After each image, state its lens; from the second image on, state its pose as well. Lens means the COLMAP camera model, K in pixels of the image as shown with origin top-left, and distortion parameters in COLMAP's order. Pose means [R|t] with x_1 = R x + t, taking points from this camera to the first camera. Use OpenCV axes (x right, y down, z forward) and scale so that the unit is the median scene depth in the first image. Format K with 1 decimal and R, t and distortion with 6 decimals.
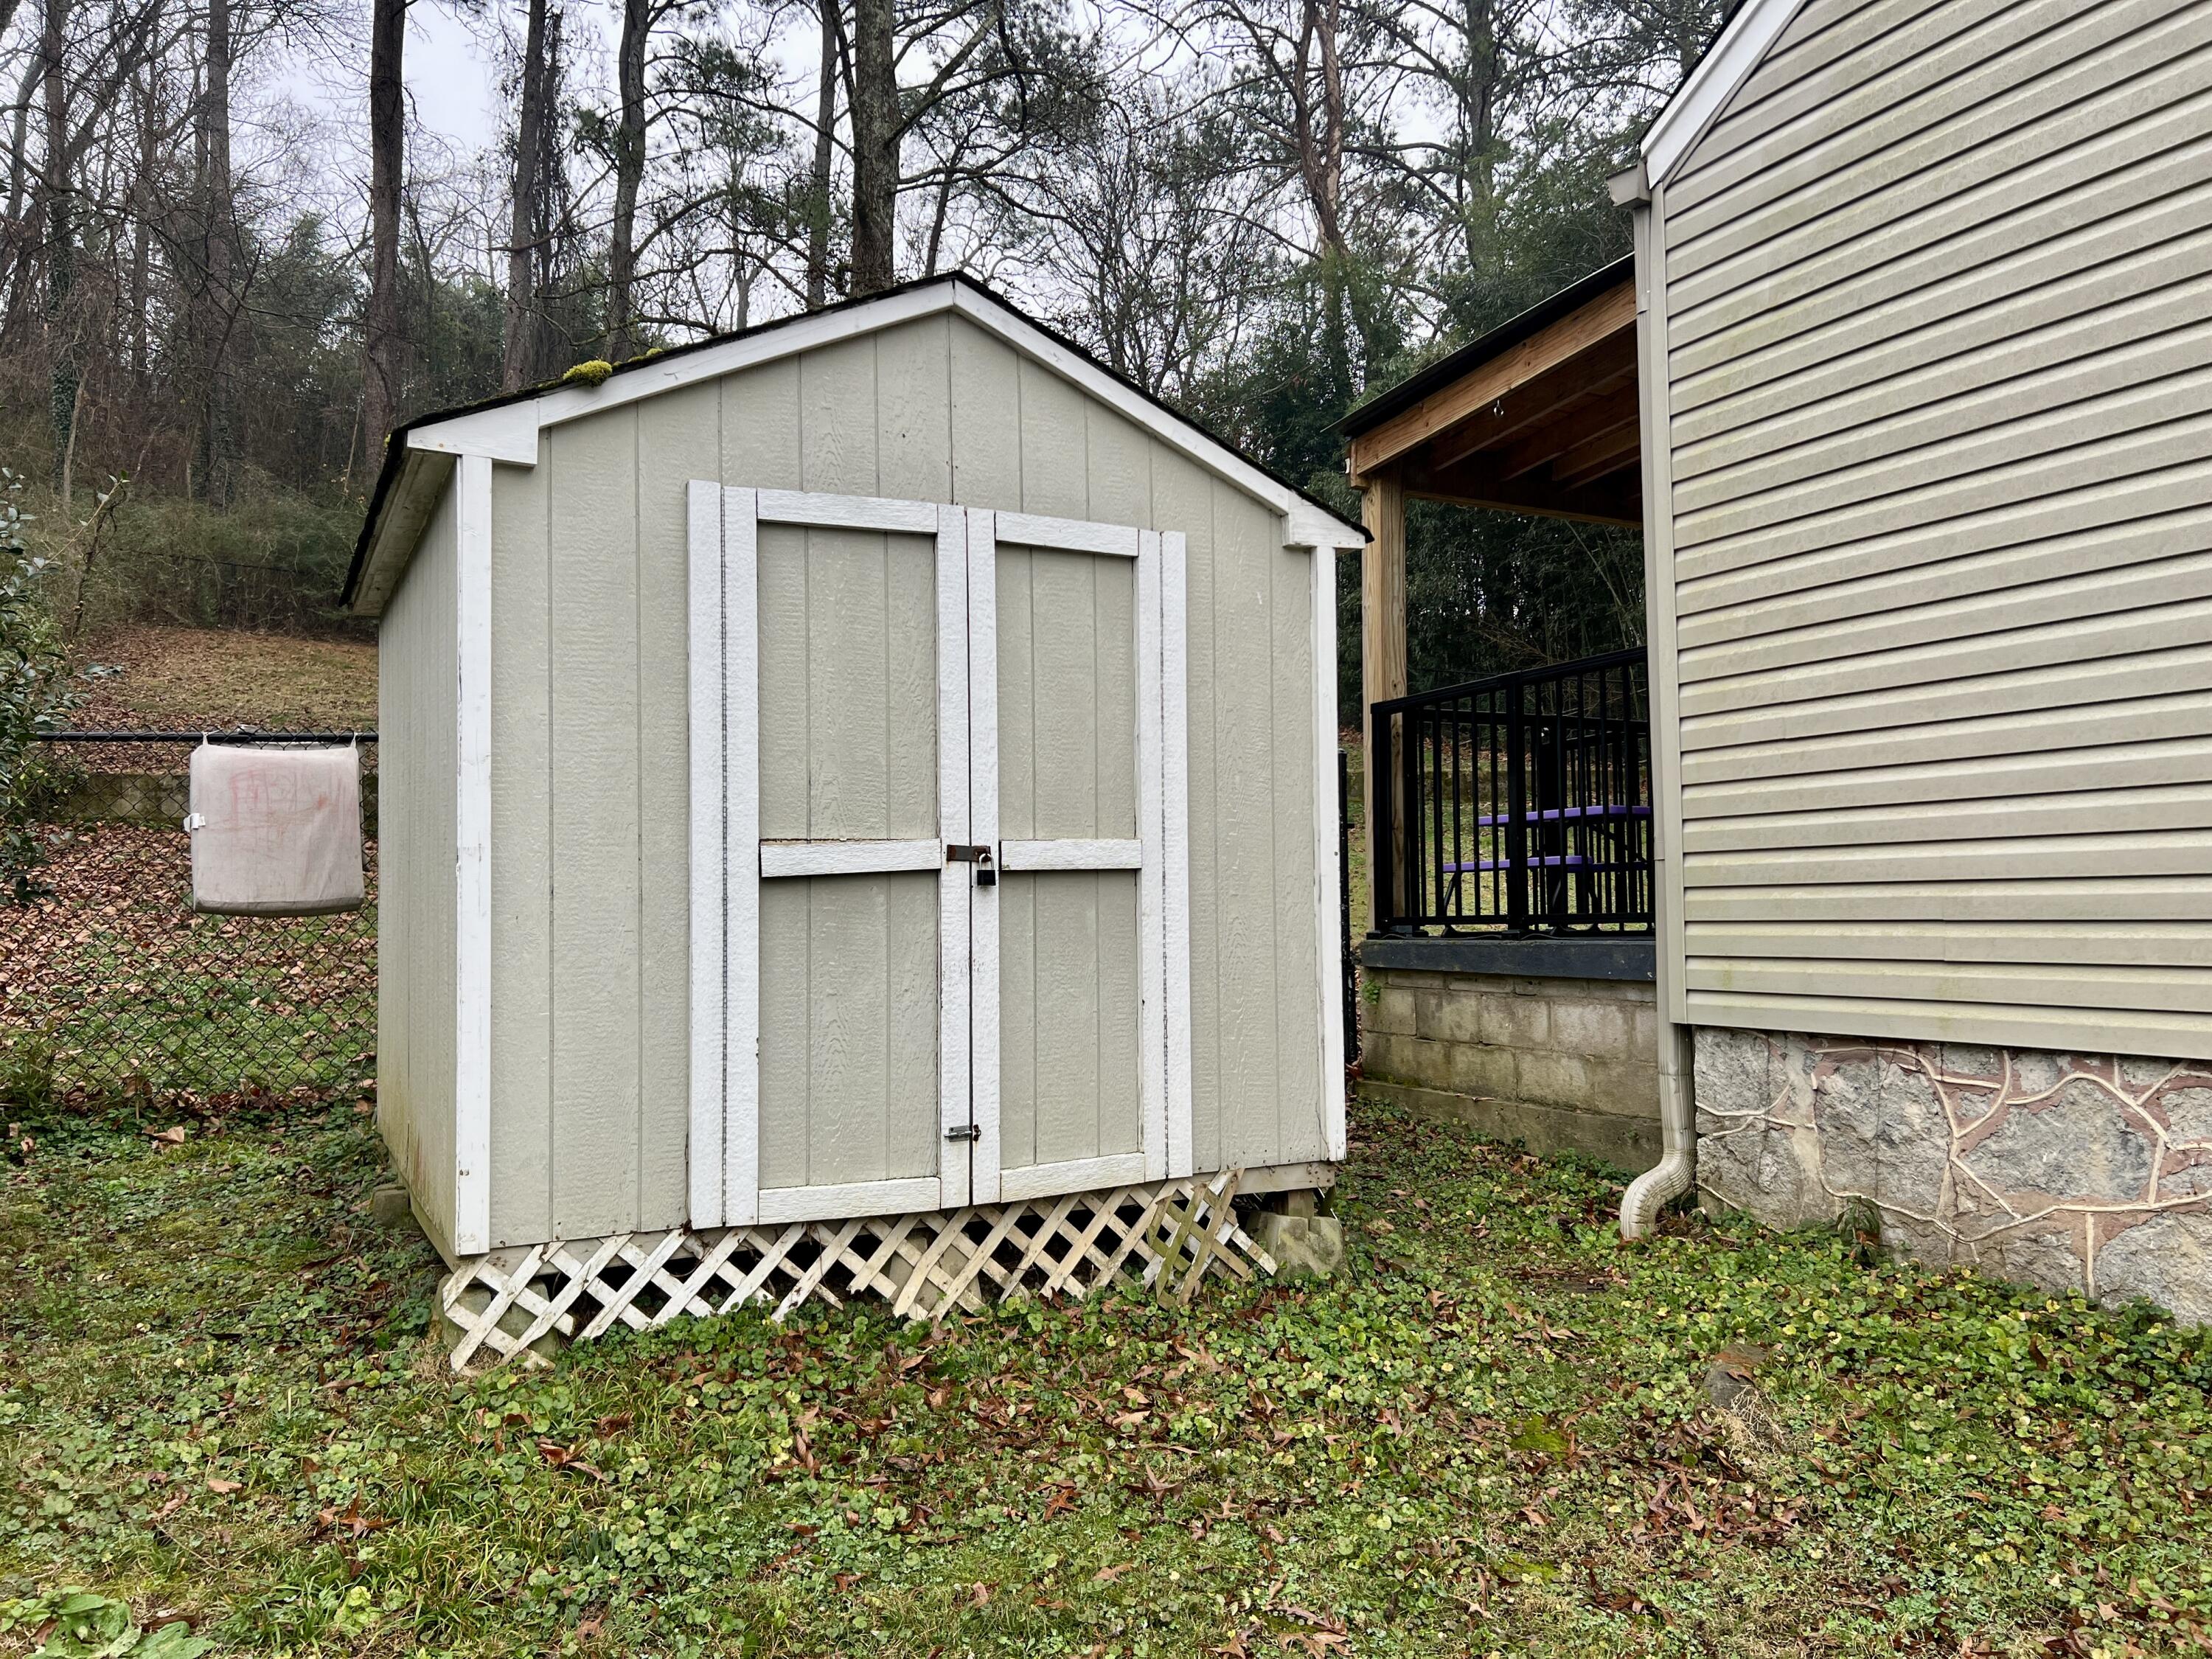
lens RADIAL K [[1682.8, 0, 1105.4], [0, 1682.8, 830.3], [0, 0, 1]] dist [0.030328, -0.001796]
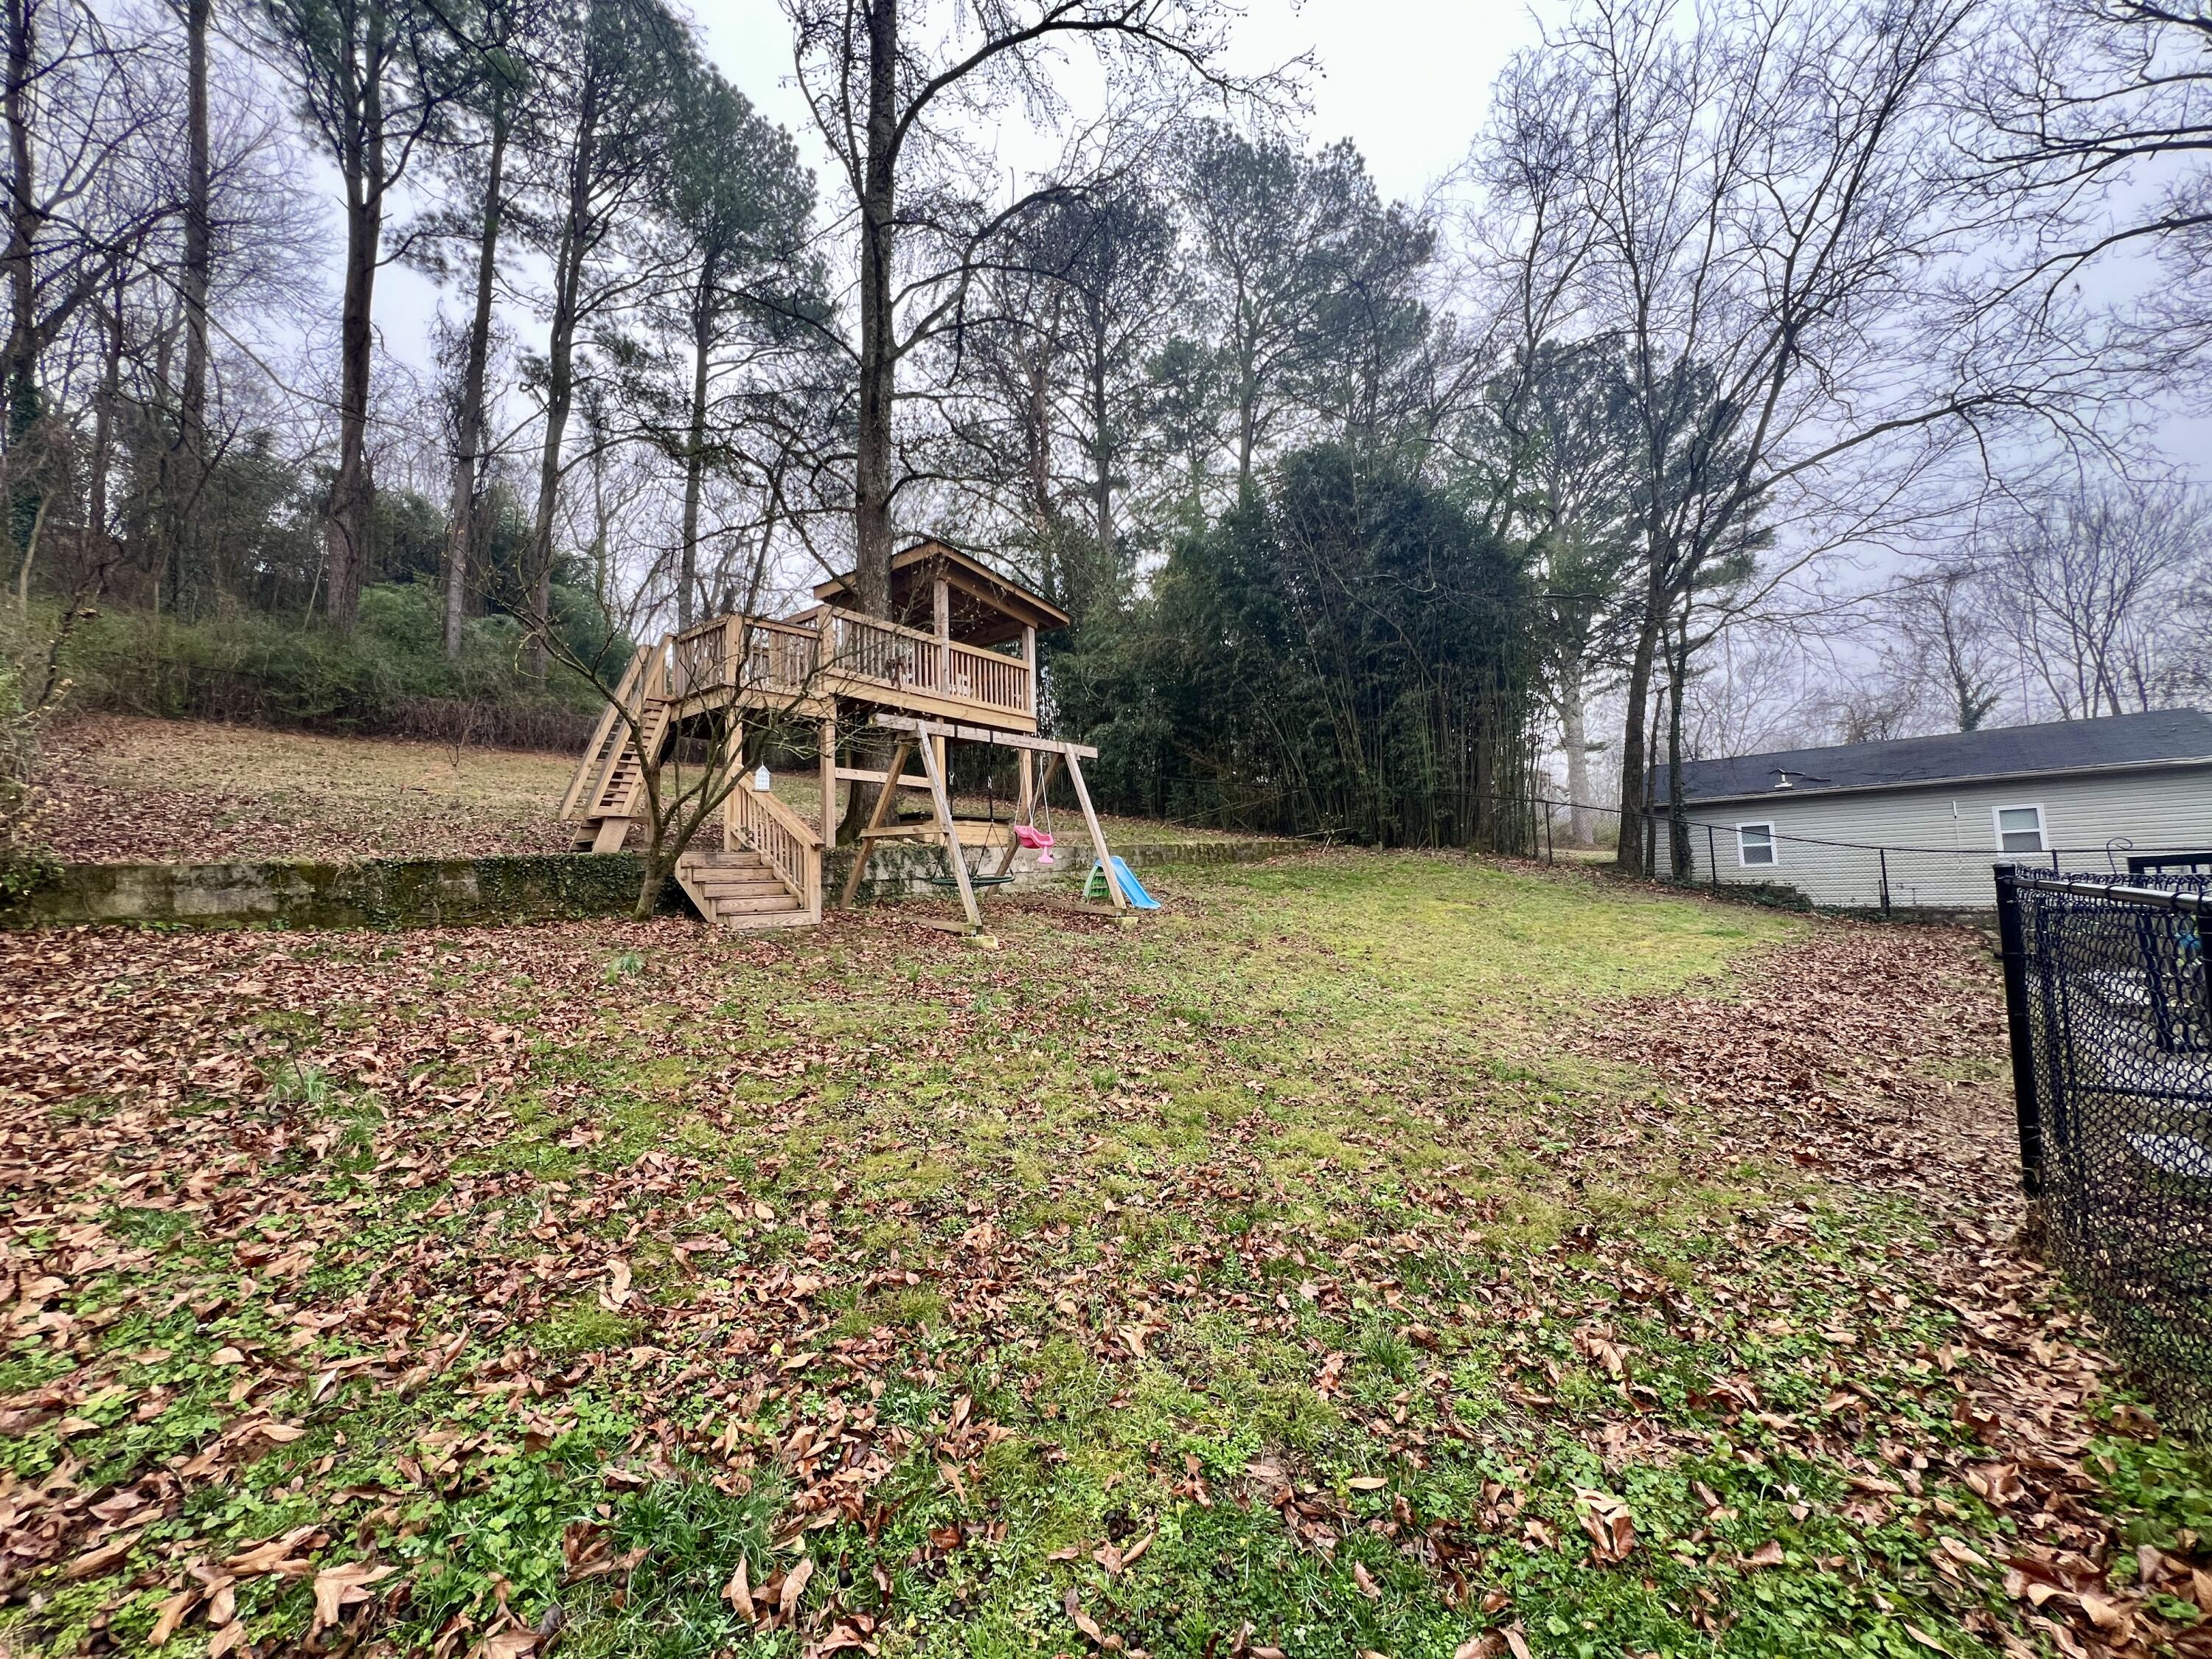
lens RADIAL K [[888.7, 0, 1106.8], [0, 888.7, 837.2], [0, 0, 1]] dist [0.000532, 0.000217]
pose [[0.942102, 0.004424, 0.335296, -0.111841], [0.005253, 0.999596, -0.027950, -0.013388], [-0.335284, 0.028093, 0.941698, 0.178440]]
